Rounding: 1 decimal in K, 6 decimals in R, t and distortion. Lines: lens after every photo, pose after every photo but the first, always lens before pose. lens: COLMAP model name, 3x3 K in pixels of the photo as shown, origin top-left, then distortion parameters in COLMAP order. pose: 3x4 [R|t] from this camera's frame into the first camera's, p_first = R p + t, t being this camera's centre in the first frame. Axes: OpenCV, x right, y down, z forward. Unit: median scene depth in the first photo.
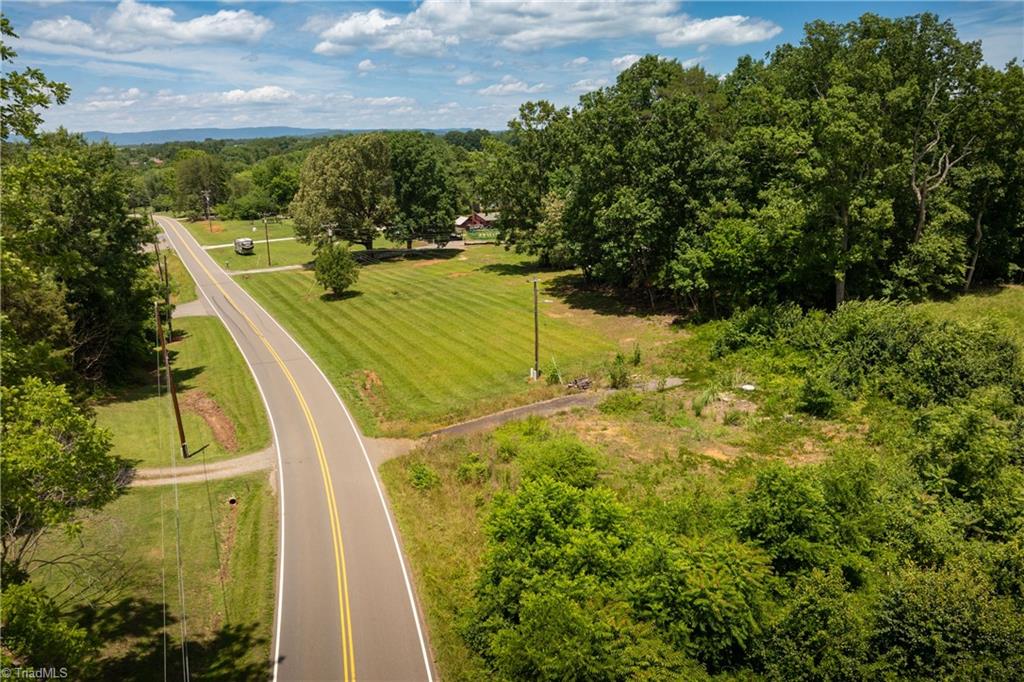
lens RADIAL K [[729.9, 0, 513.0], [0, 729.9, 355.1], [0, 0, 1]] dist [-0.035181, -0.006342]
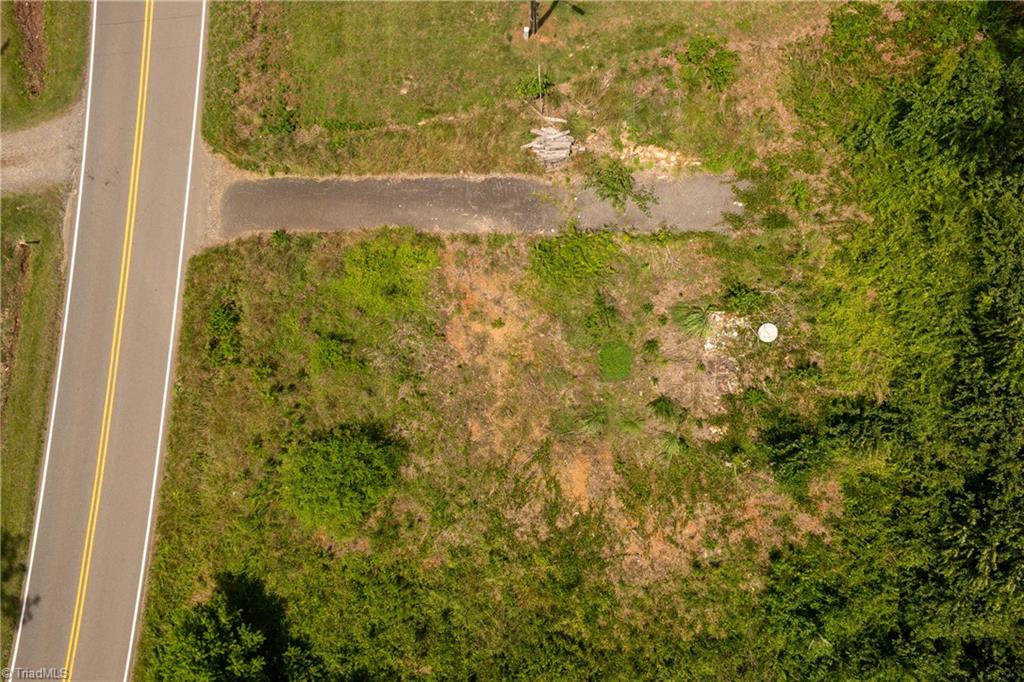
lens RADIAL K [[728.6, 0, 512.0], [0, 728.6, 341.0], [0, 0, 1]] dist [-0.033706, -0.004799]
pose [[0.910598, 0.413294, 0.000214, 0.102957], [-0.103840, 0.228286, 0.968041, -0.397302], [0.400037, -0.881518, 0.250793, 0.584298]]
